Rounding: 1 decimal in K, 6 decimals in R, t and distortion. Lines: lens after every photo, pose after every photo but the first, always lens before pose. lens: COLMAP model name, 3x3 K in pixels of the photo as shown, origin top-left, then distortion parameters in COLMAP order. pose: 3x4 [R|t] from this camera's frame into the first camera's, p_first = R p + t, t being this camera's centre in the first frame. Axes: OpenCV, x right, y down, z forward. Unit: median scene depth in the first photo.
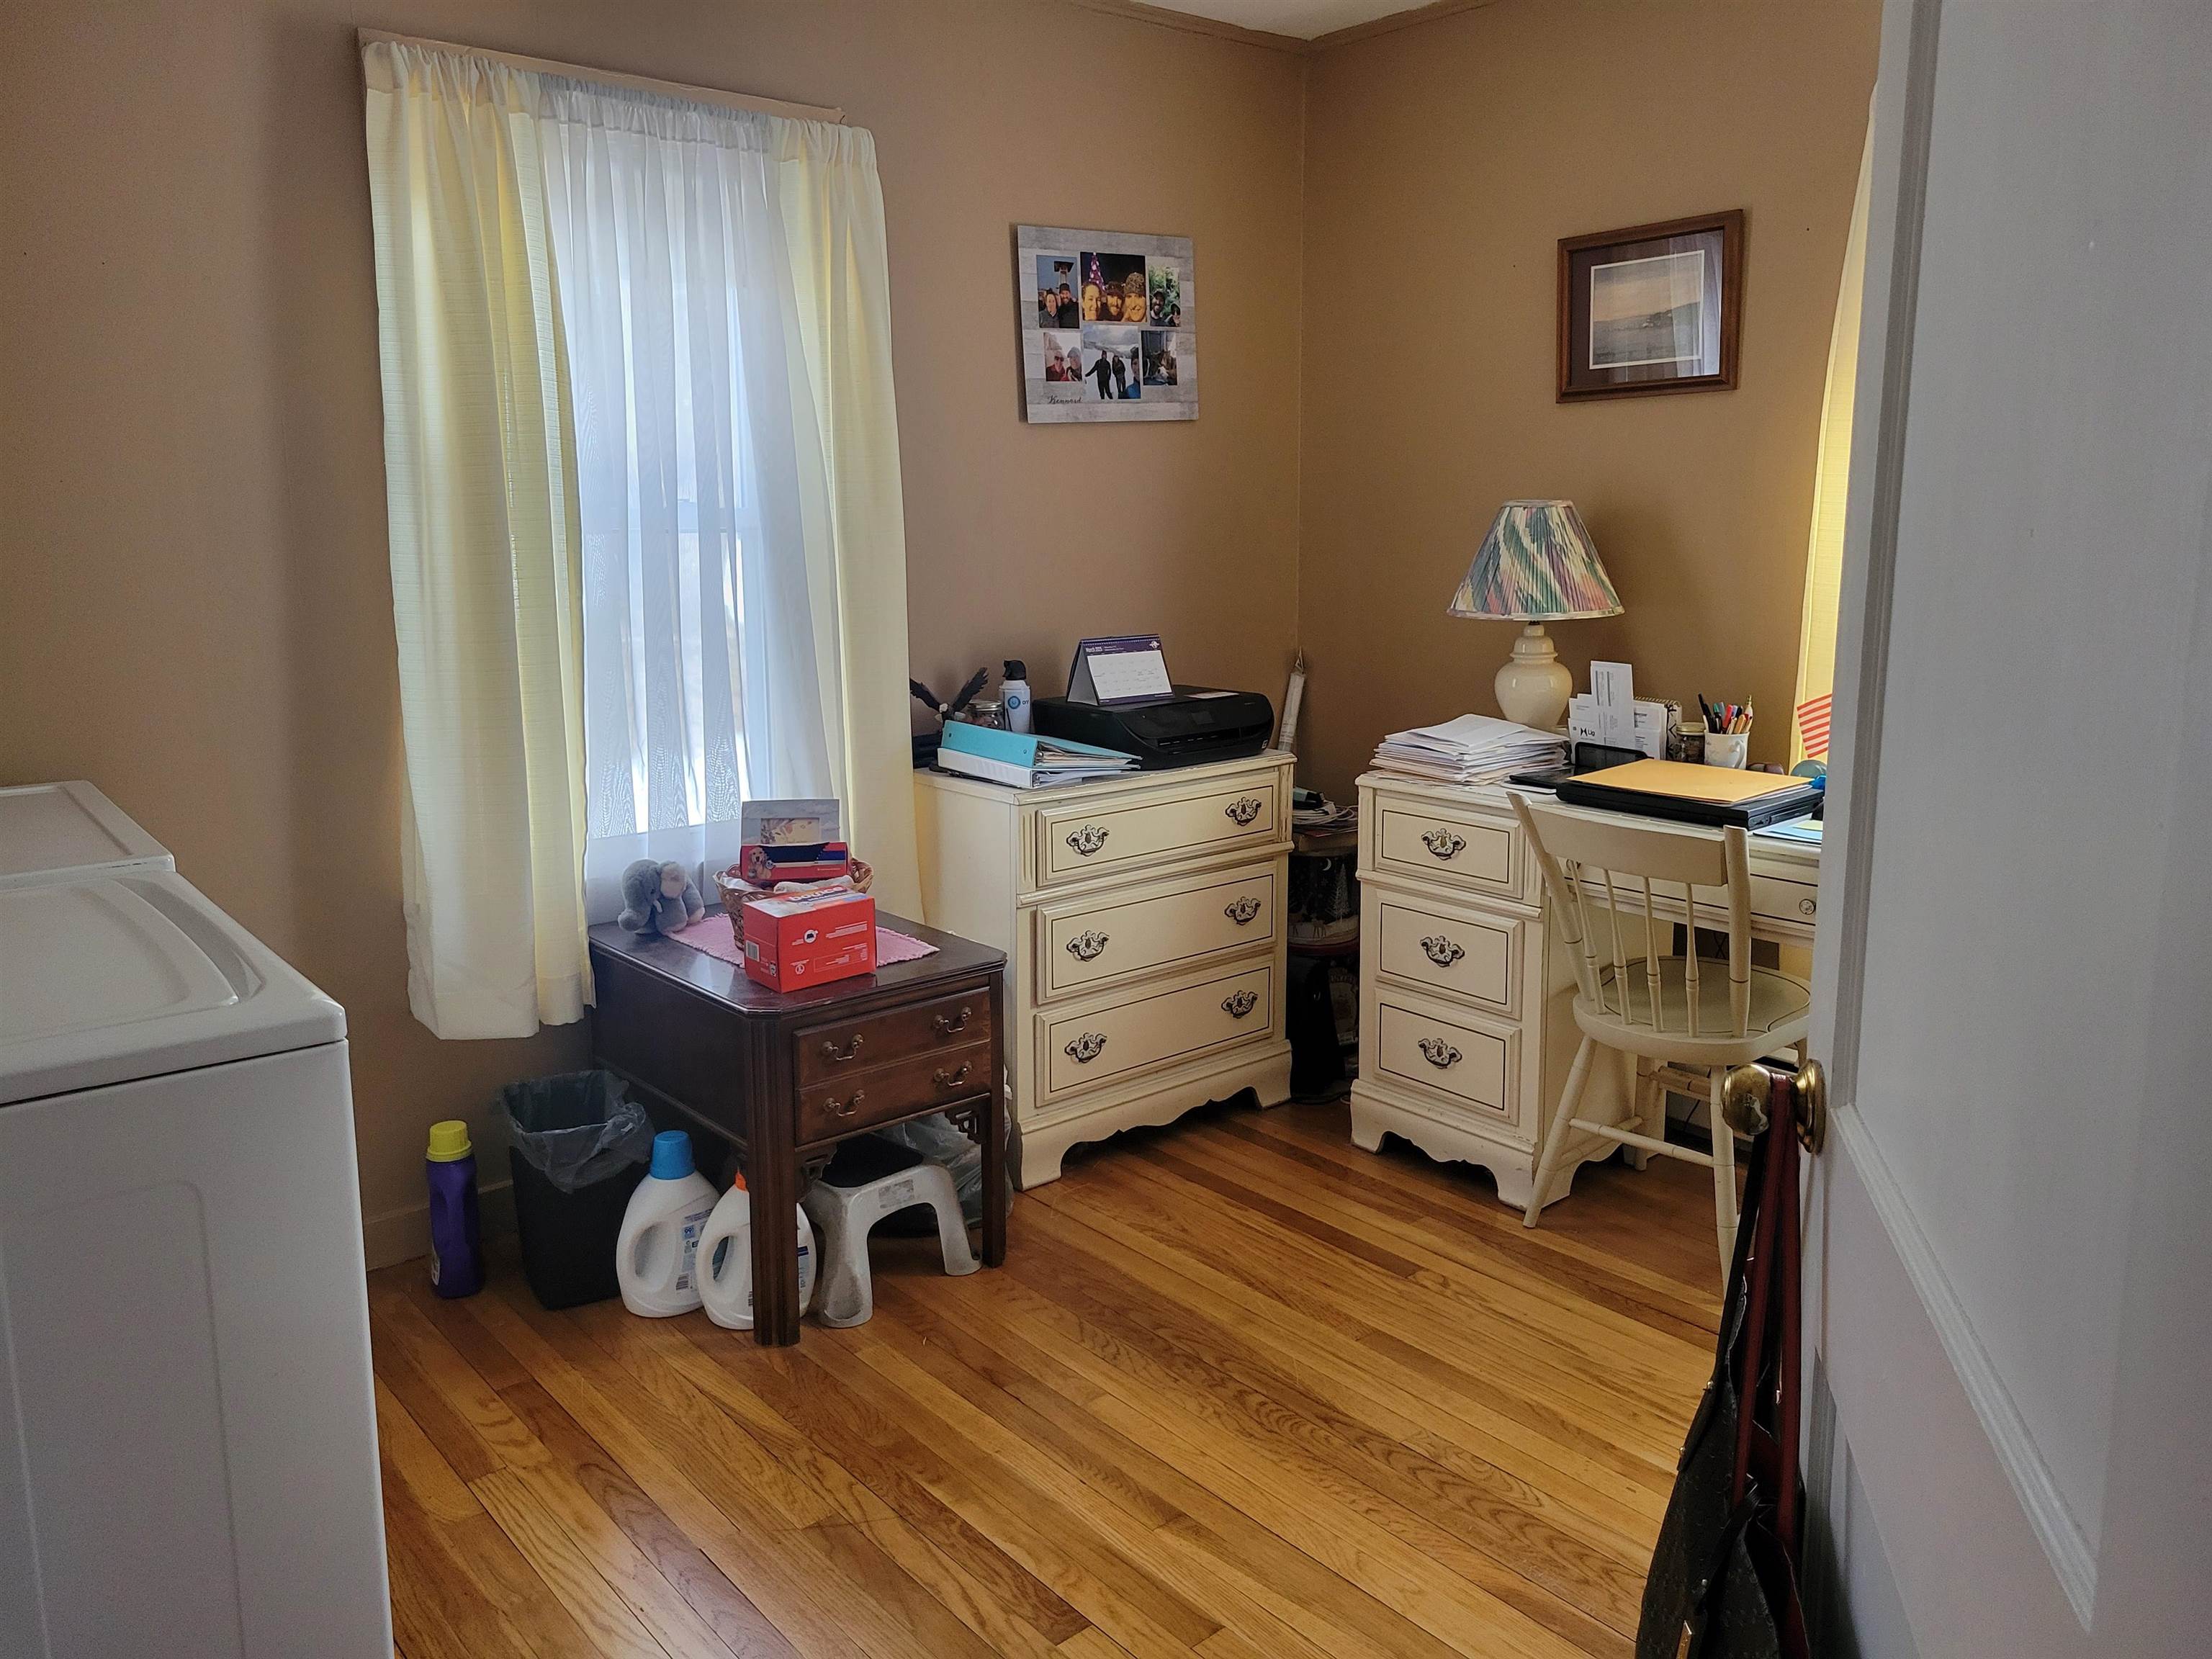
lens RADIAL K [[1674.1, 0, 1110.1], [0, 1674.1, 783.6], [0, 0, 1]] dist [0.036546, 0.002350]
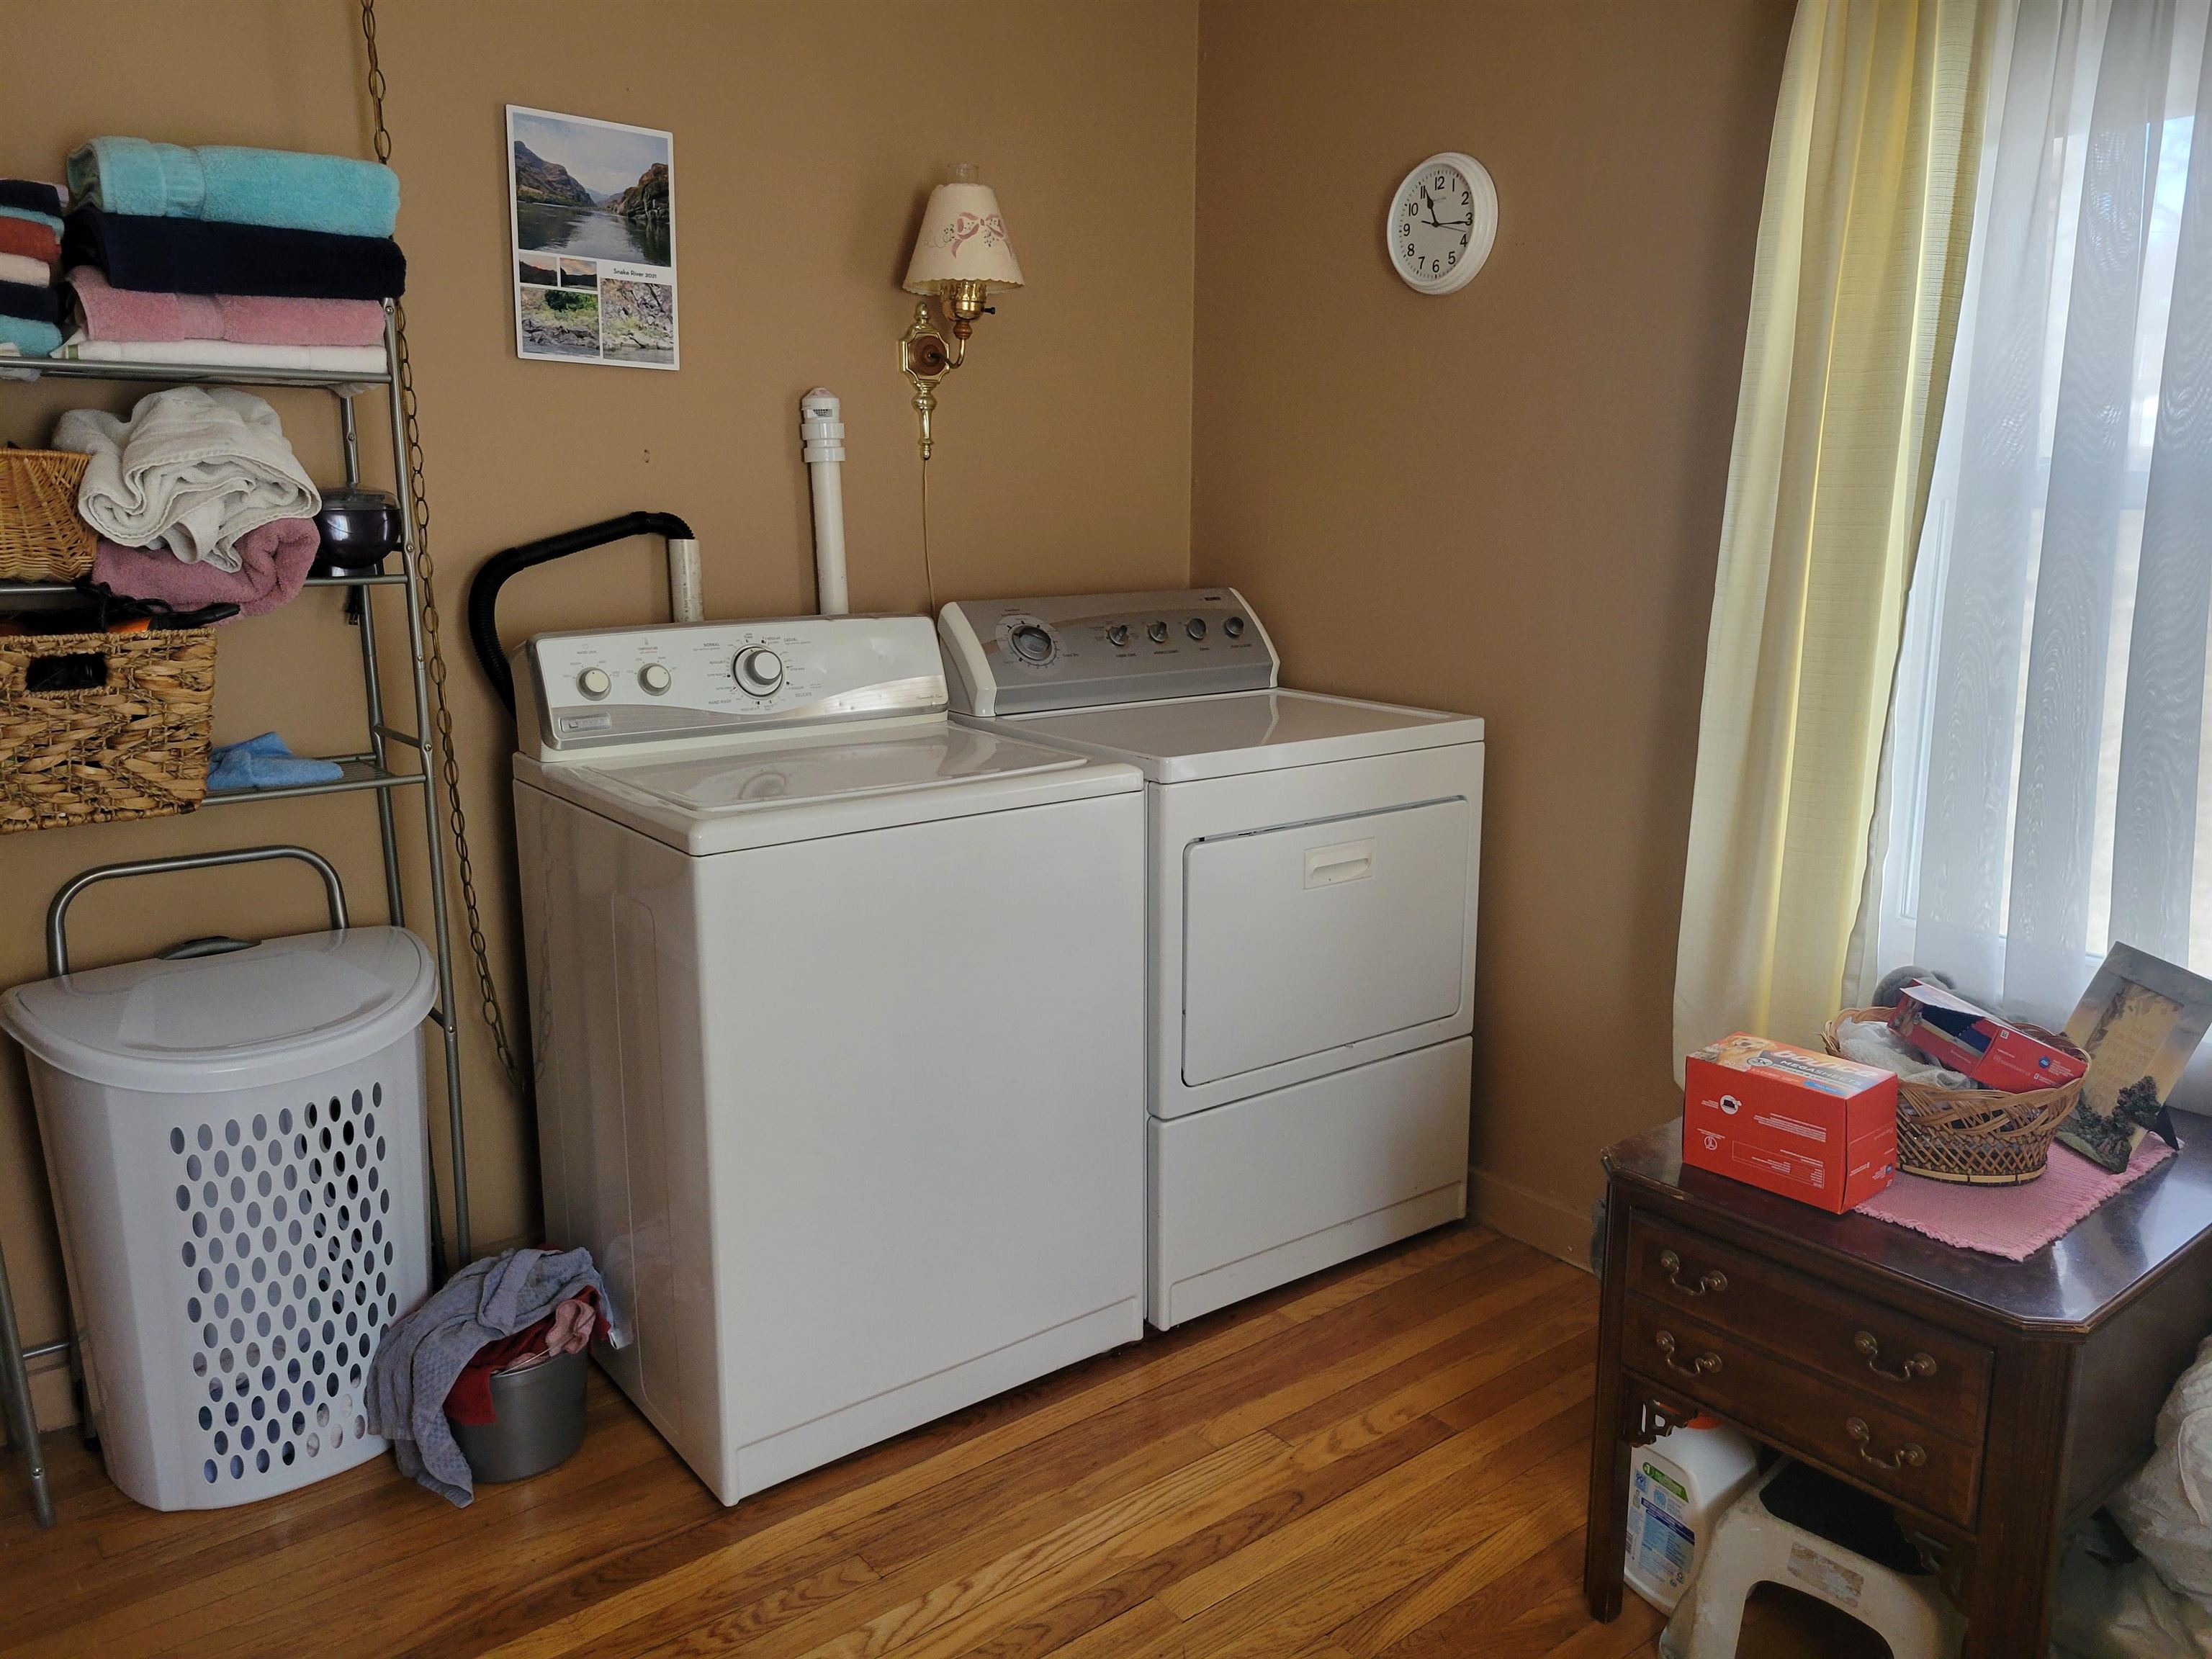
lens RADIAL K [[1674.1, 0, 1110.1], [0, 1674.1, 783.6], [0, 0, 1]] dist [0.036546, 0.002350]
pose [[-0.033627, 0.188066, -0.981581, 0.471775], [-0.168967, 0.966929, 0.191048, -0.121504], [0.985048, 0.172279, -0.000738, 0.733594]]
